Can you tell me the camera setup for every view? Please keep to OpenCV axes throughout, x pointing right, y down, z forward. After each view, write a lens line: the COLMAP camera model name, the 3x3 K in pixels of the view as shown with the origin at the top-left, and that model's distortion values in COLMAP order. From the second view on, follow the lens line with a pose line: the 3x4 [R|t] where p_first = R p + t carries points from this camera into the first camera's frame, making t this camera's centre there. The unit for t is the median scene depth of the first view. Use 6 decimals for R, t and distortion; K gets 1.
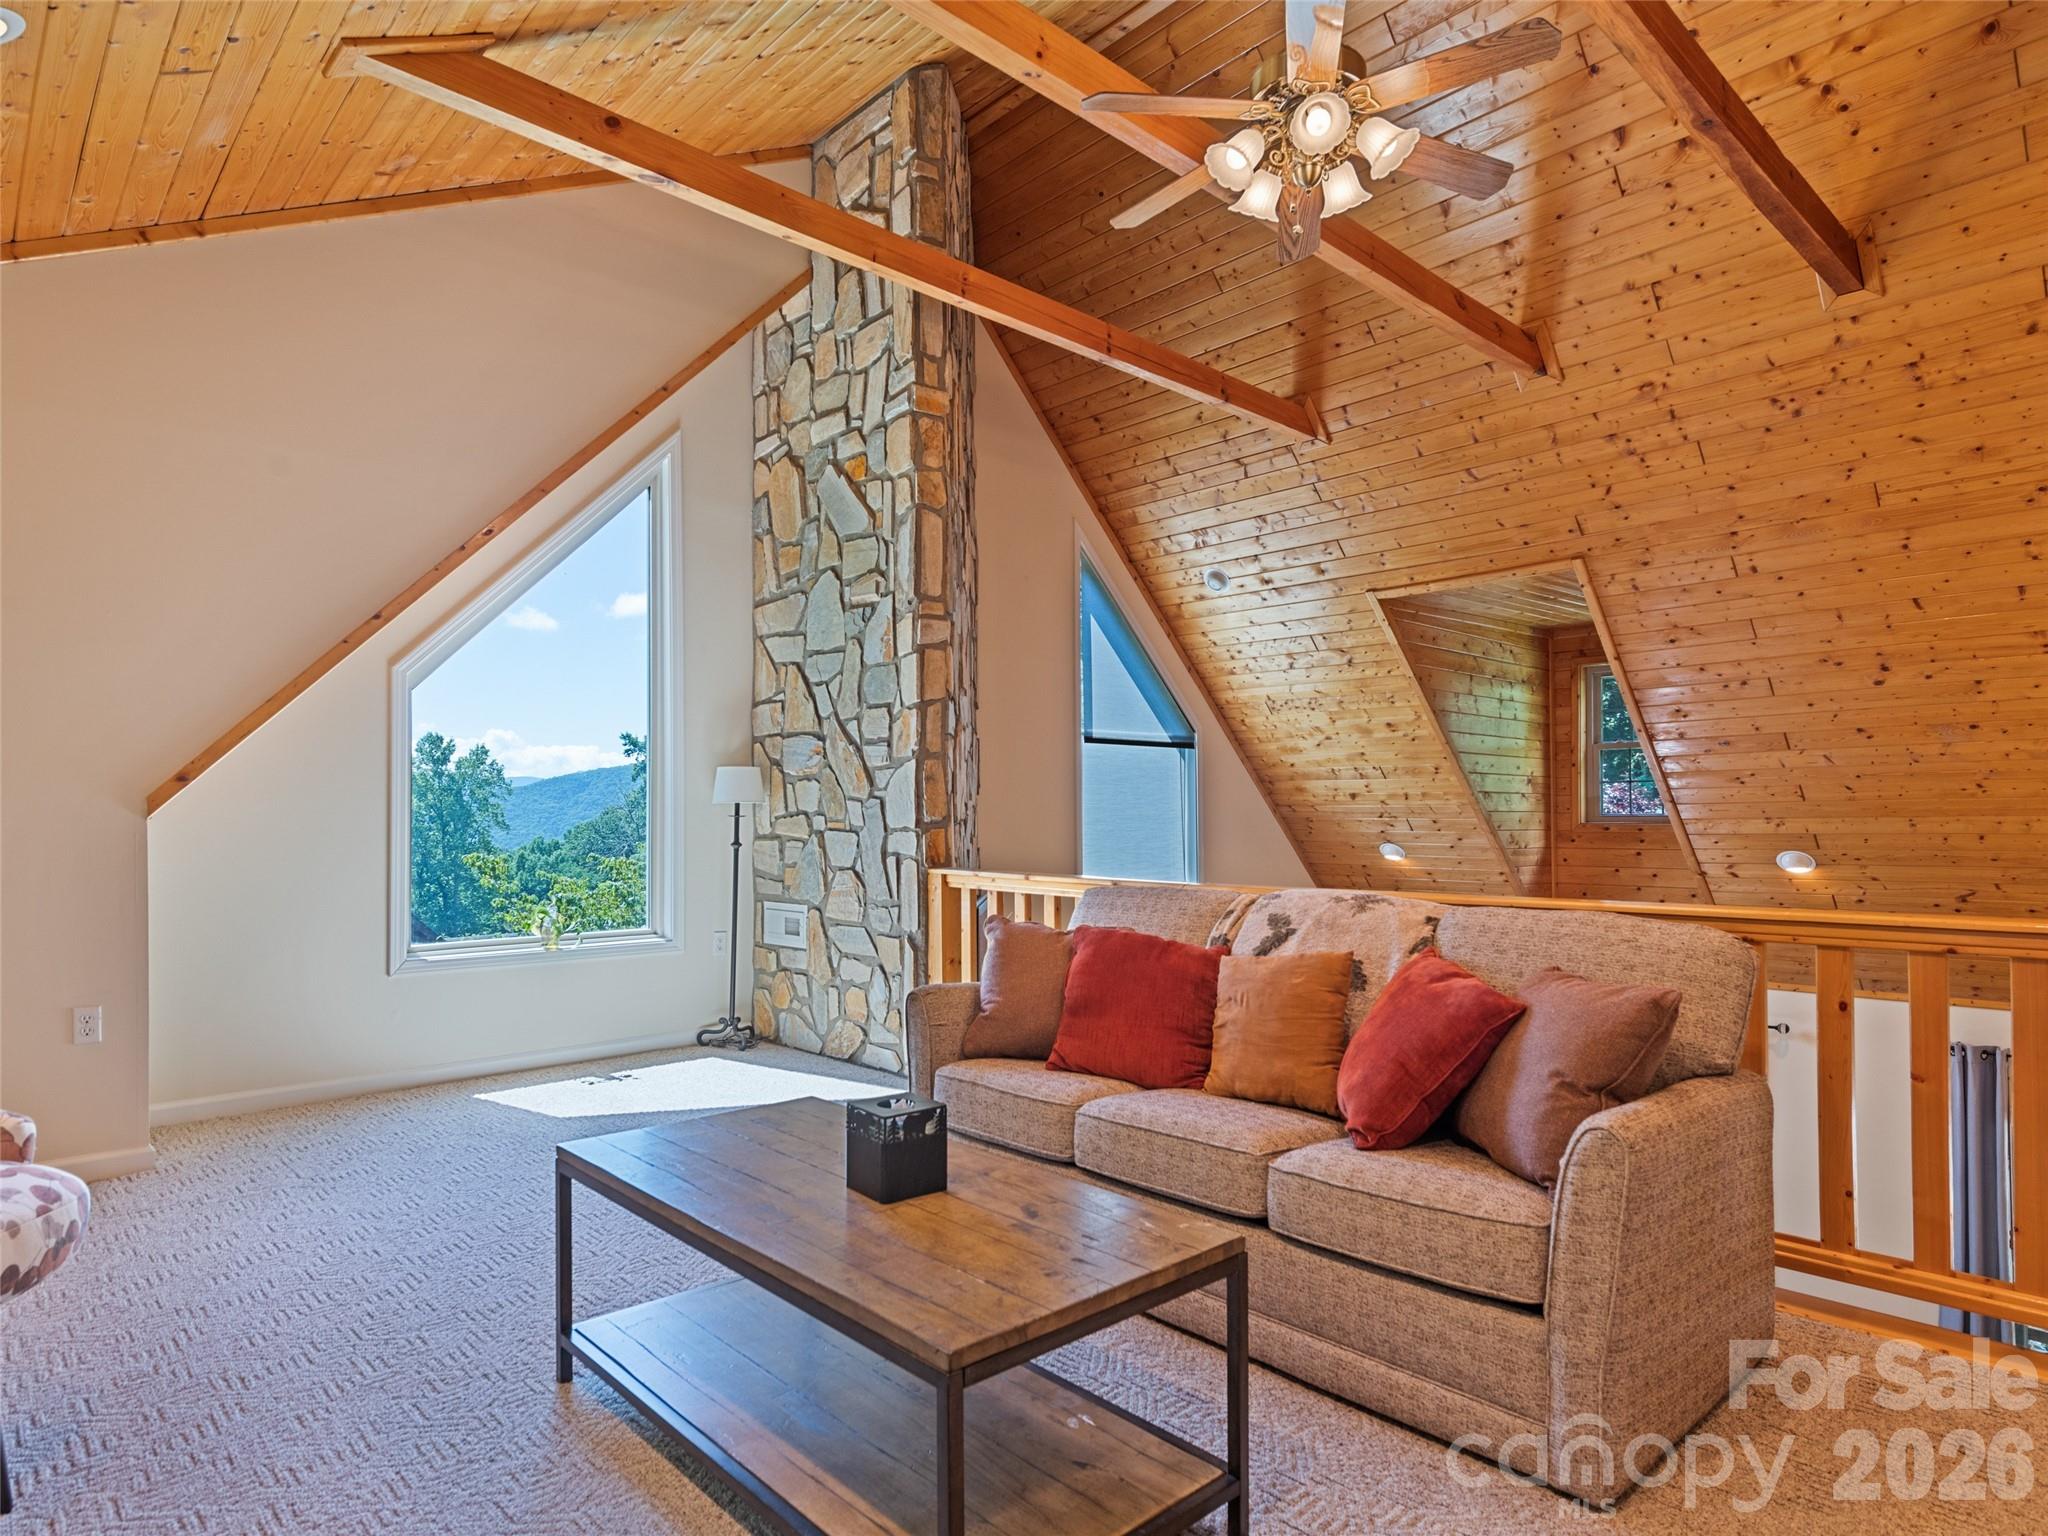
lens RADIAL K [[1179.1, 0, 1021.0], [0, 1179.1, 806.4], [0, 0, 1]] dist [0.003708, 0.001066]
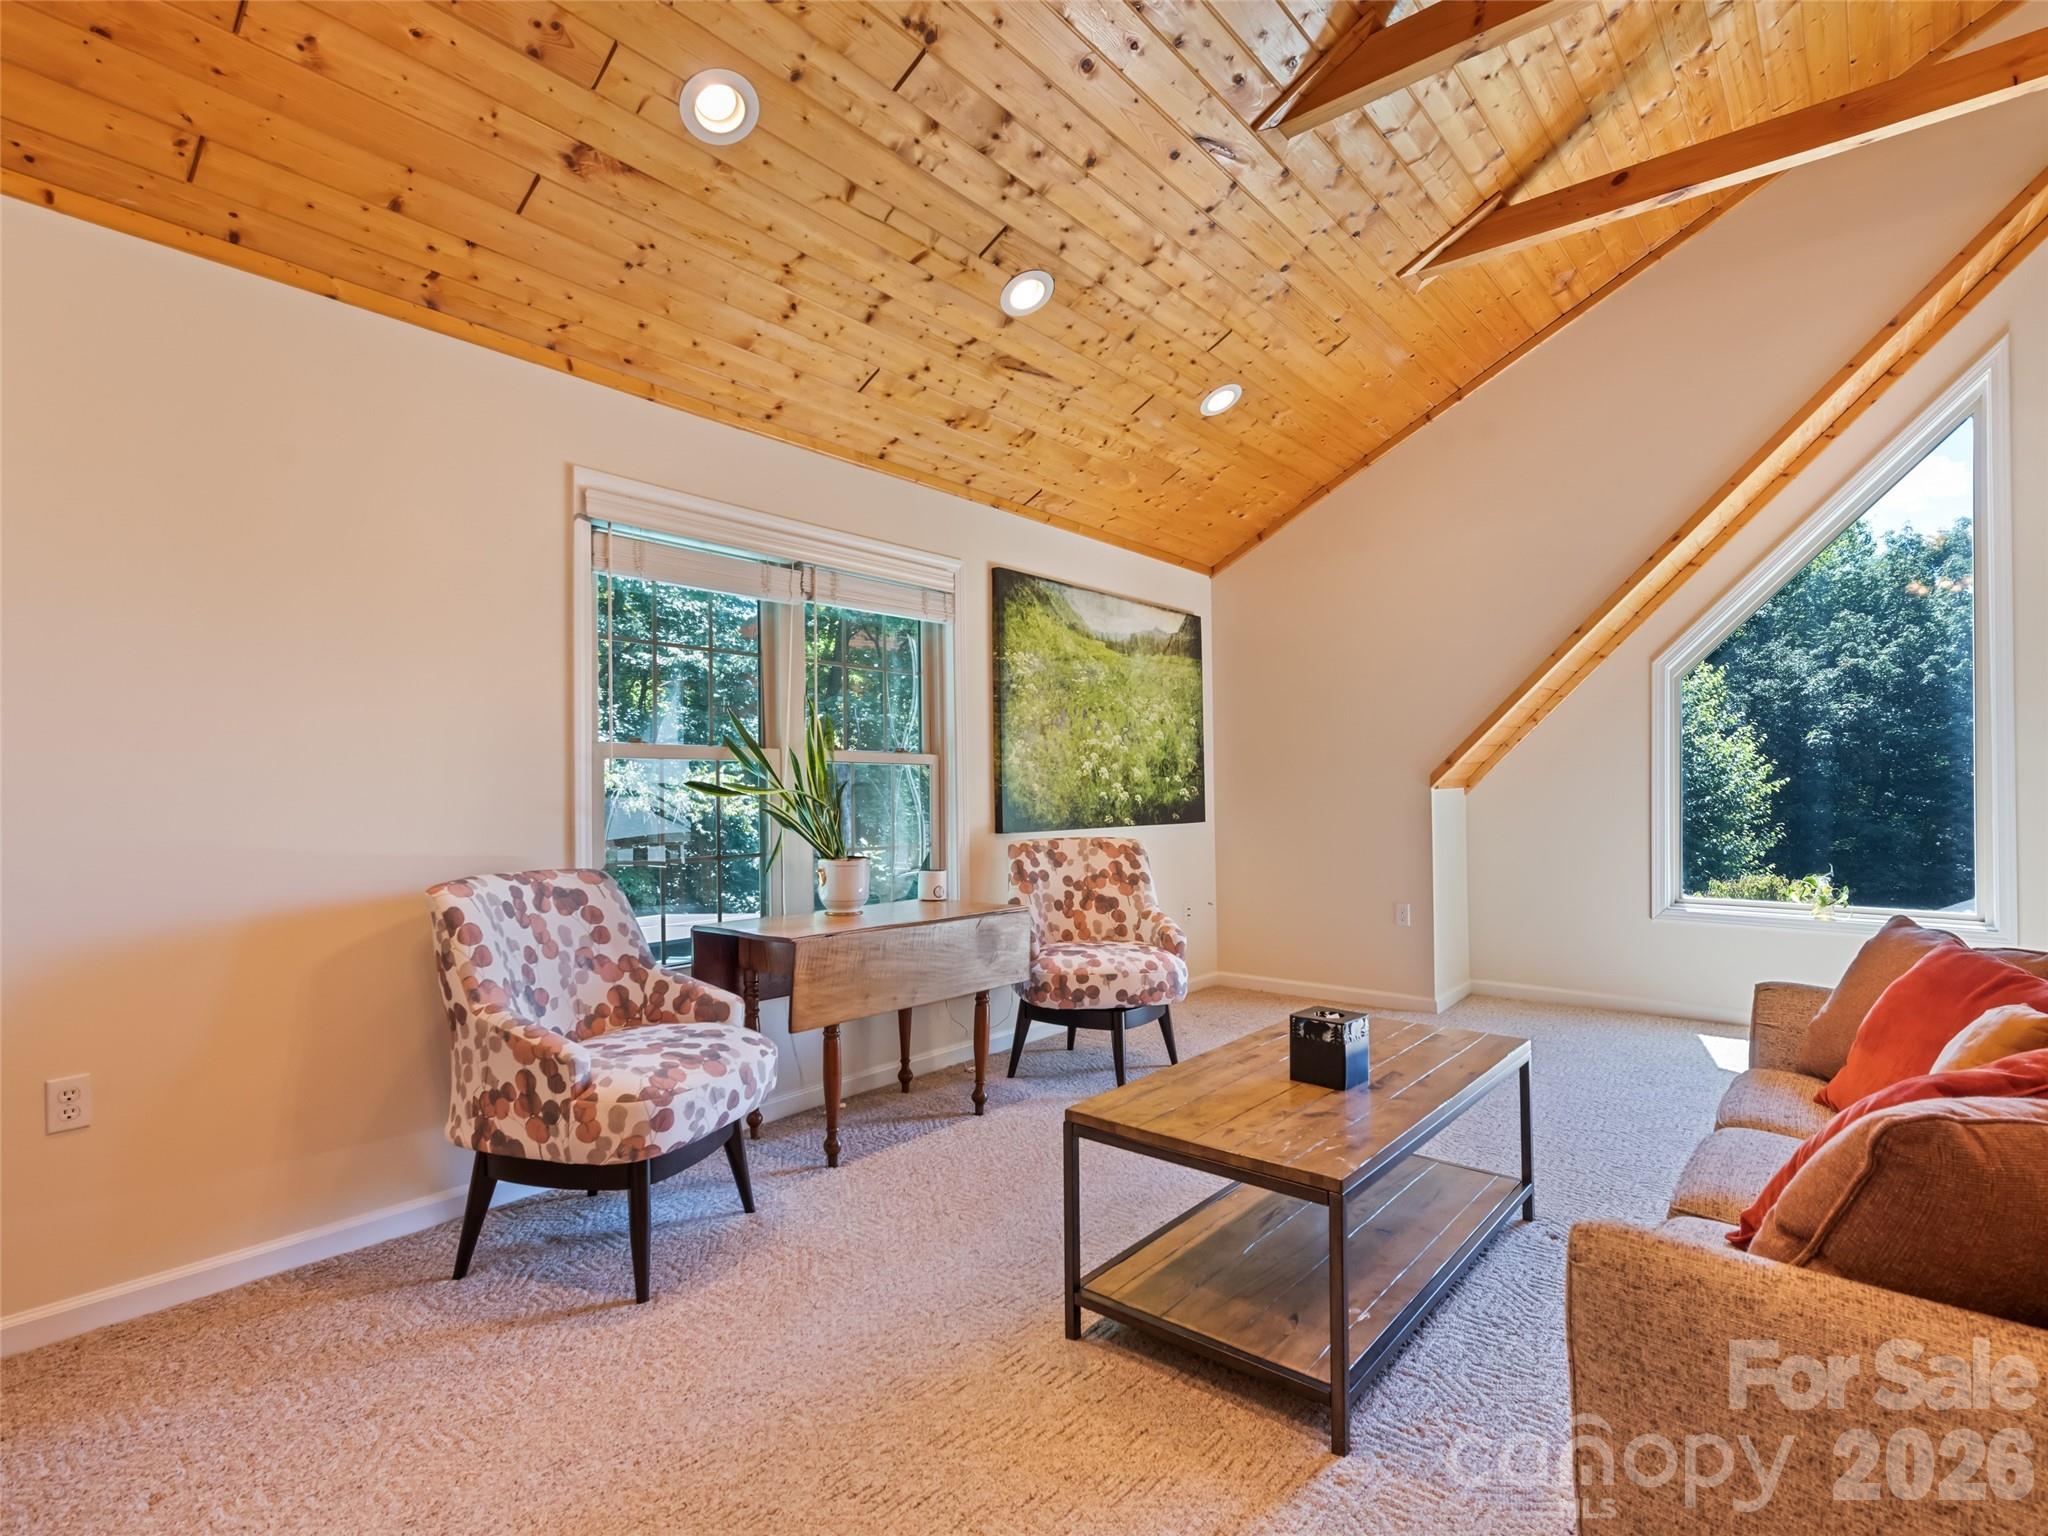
lens RADIAL K [[1027.3, 0, 1024.0], [0, 1027.3, 768.0], [0, 0, 1]] dist [0.004274, 0.000152]
pose [[0.132857, -0.015782, -0.991010, 0.554673], [0.014500, 0.999797, -0.013978, -0.006136], [0.991029, -0.012513, 0.133059, 0.292525]]
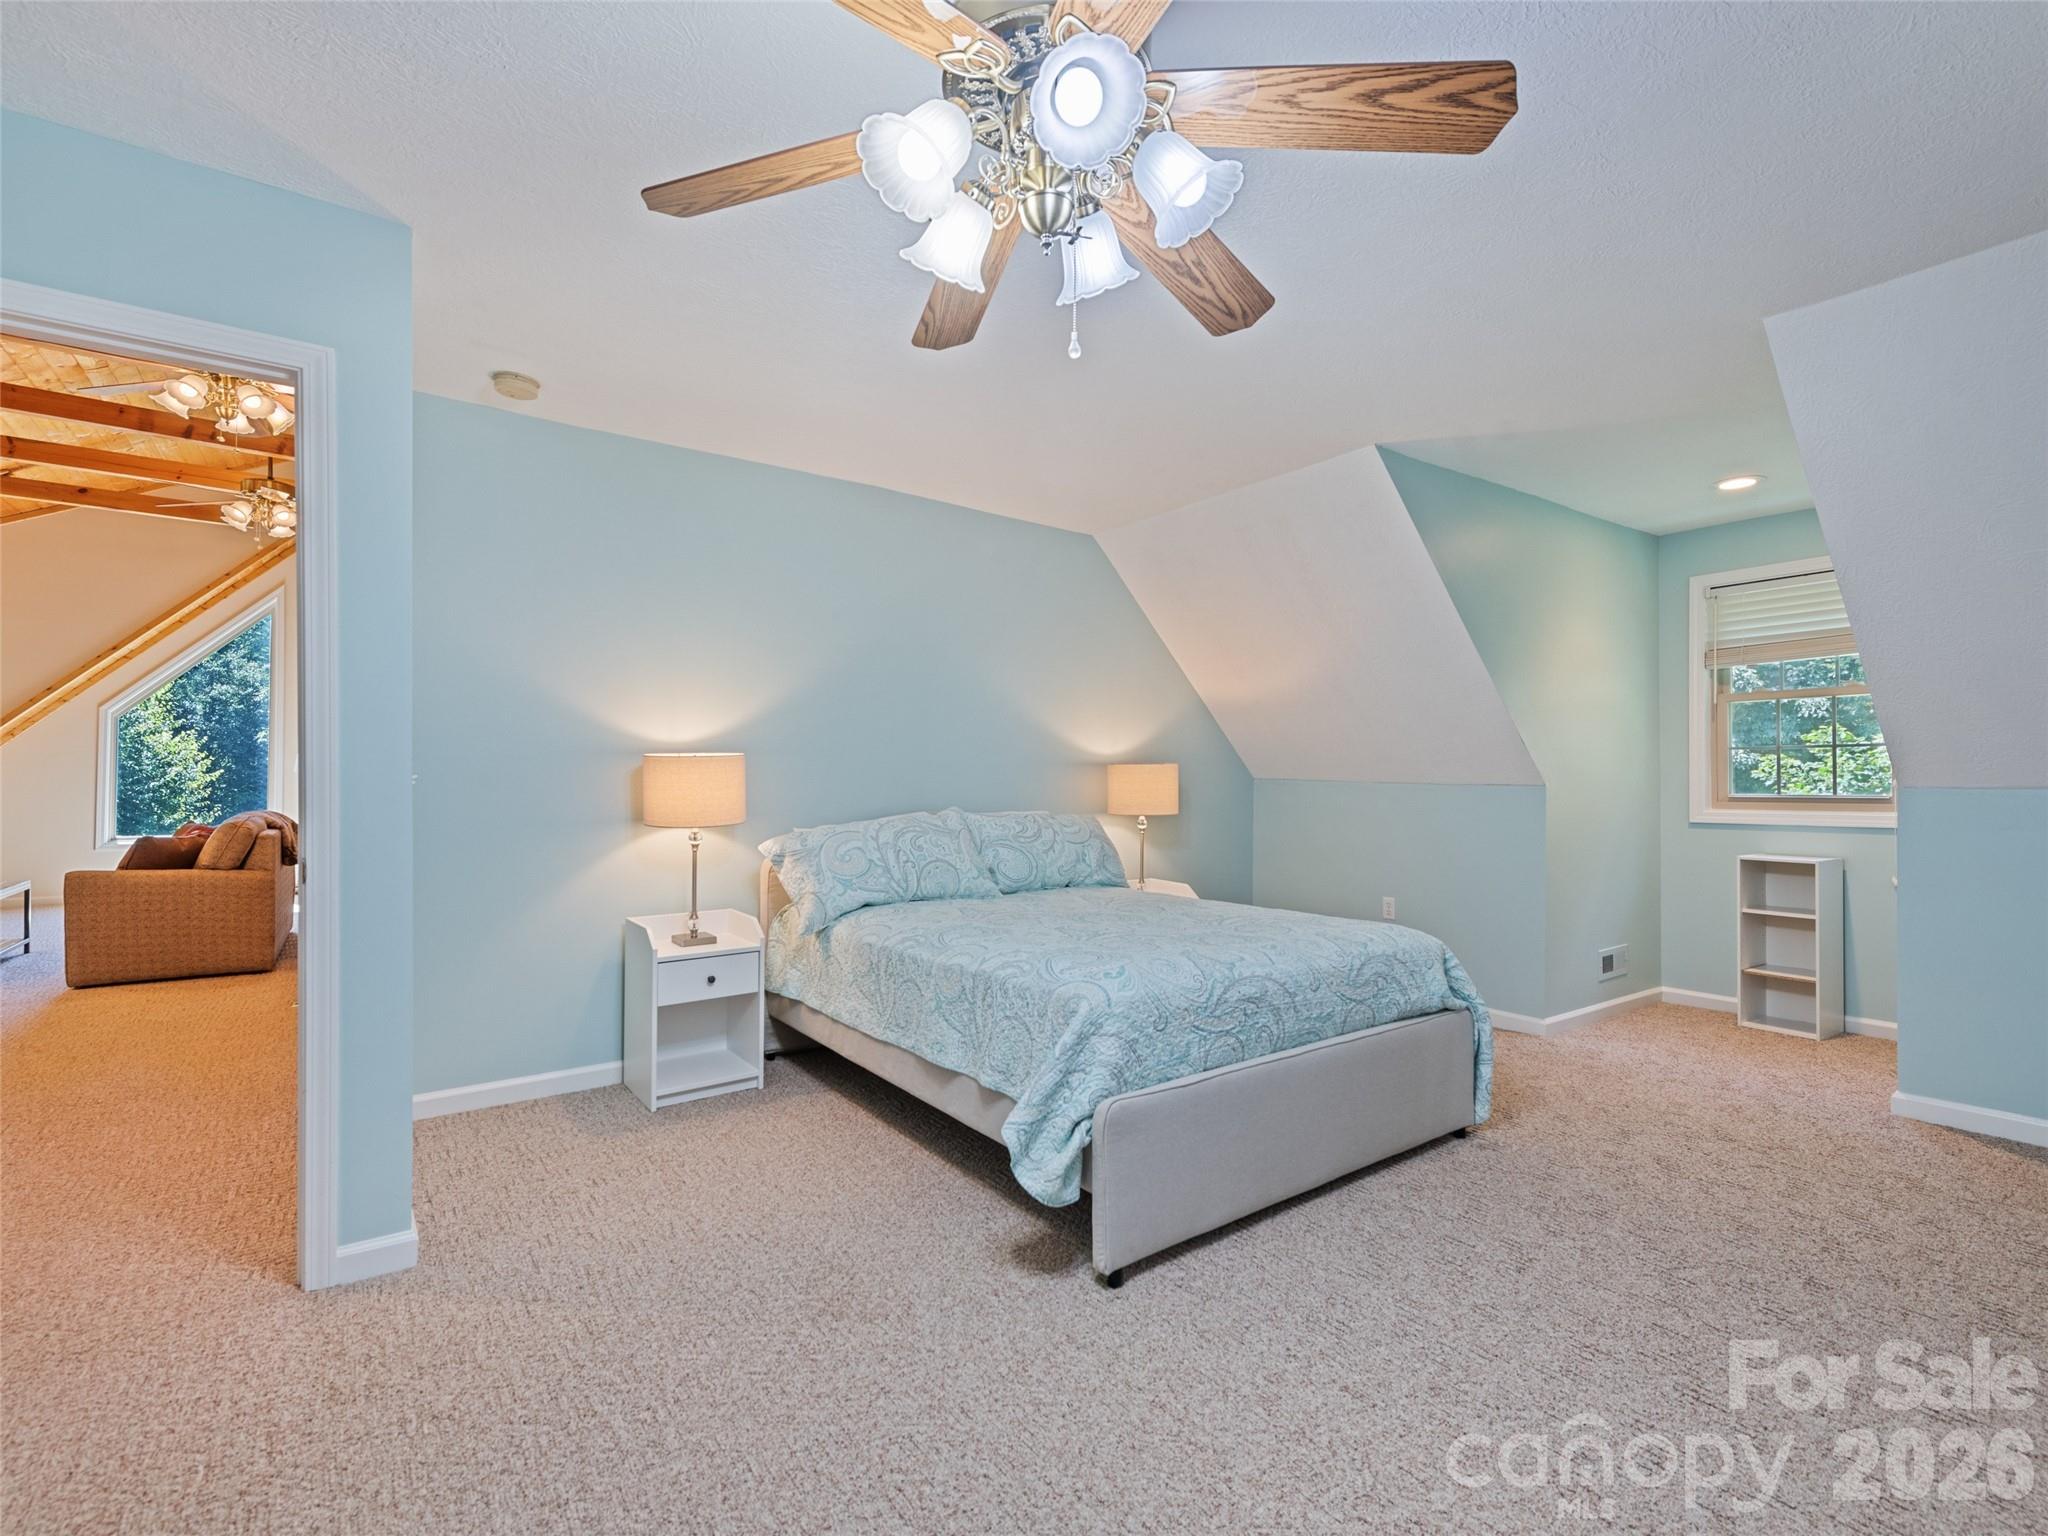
lens RADIAL K [[934.5, 0, 1024.0], [0, 934.5, 768.0], [0, 0, 1]] dist [0.001428, 0.000194]
pose [[0.993457, 0.005600, -0.114071, 1.771588], [-0.005432, 0.999984, 0.001791, -0.021806], [0.114079, -0.001160, 0.993471, -0.673404]]
